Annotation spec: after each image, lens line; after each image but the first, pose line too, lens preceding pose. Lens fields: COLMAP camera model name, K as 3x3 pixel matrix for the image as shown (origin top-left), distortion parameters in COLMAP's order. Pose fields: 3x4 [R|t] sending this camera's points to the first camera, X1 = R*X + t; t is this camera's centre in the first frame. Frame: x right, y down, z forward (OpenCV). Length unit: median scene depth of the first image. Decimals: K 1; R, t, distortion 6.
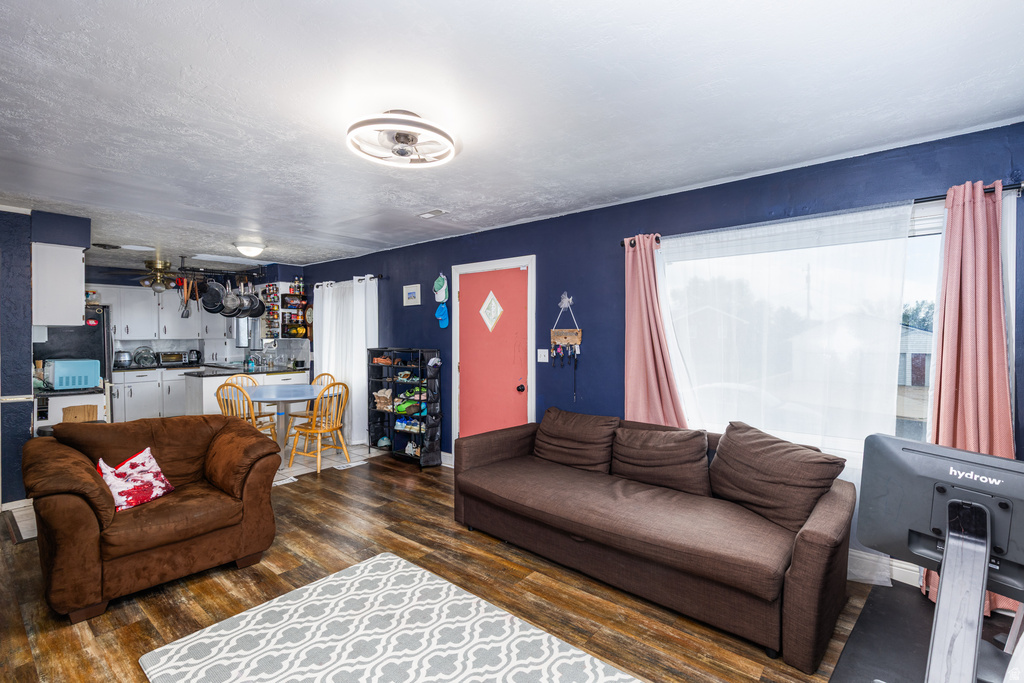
lens RADIAL K [[464.8, 0, 514.4], [0, 464.8, 339.4], [0, 0, 1]] dist [0.005028, -0.000620]
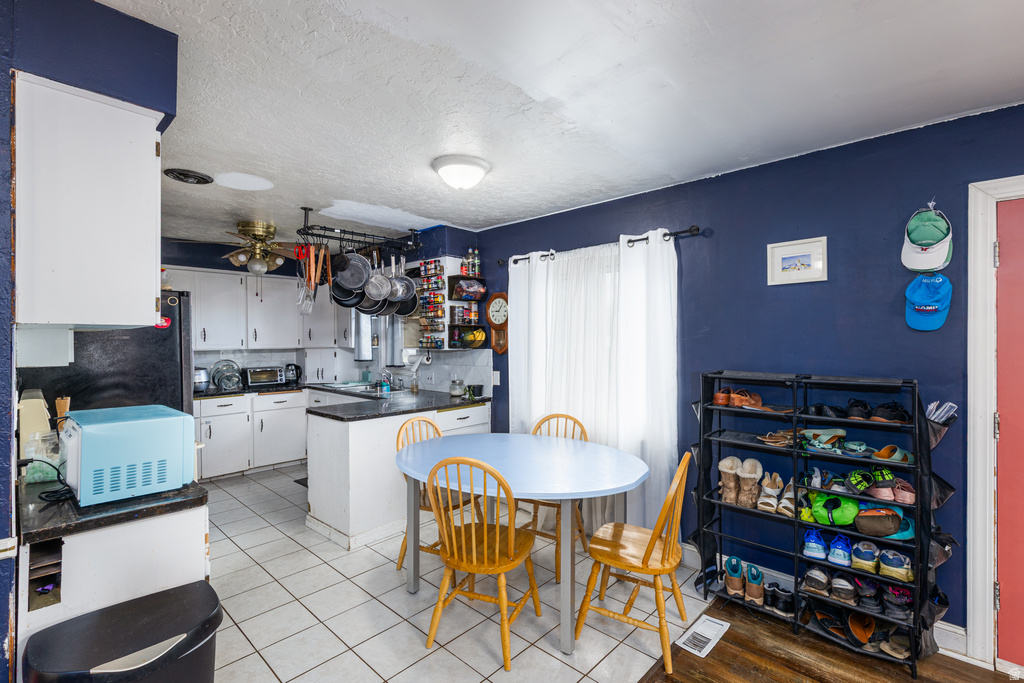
lens RADIAL K [[464.8, 0, 508.5], [0, 464.8, 339.8], [0, 0, 1]] dist [0.005028, -0.000620]
pose [[0.997607, -0.000308, -0.069134, -0.381684], [-0.000248, 0.999968, -0.008038, -0.009167], [0.069134, 0.008036, 0.997575, 0.400286]]
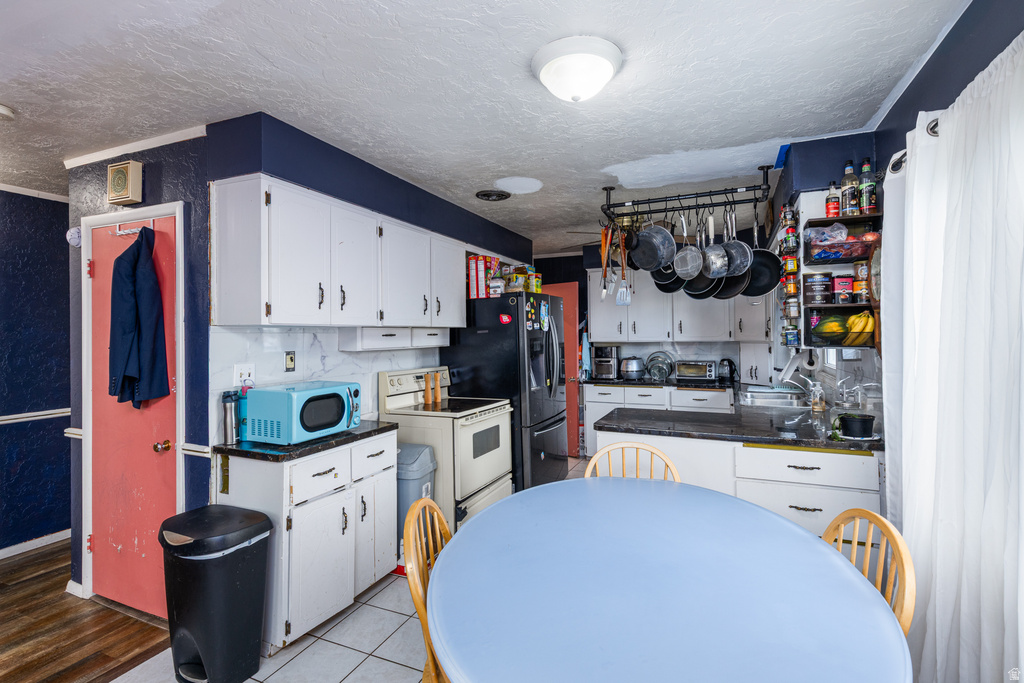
lens RADIAL K [[464.8, 0, 530.9], [0, 464.8, 335.0], [0, 0, 1]] dist [0.005028, -0.000620]
pose [[0.283438, 0.003659, -0.958984, -0.211830], [-0.000406, 0.999993, 0.003696, -0.012854], [0.958990, -0.000658, 0.283438, 0.692937]]
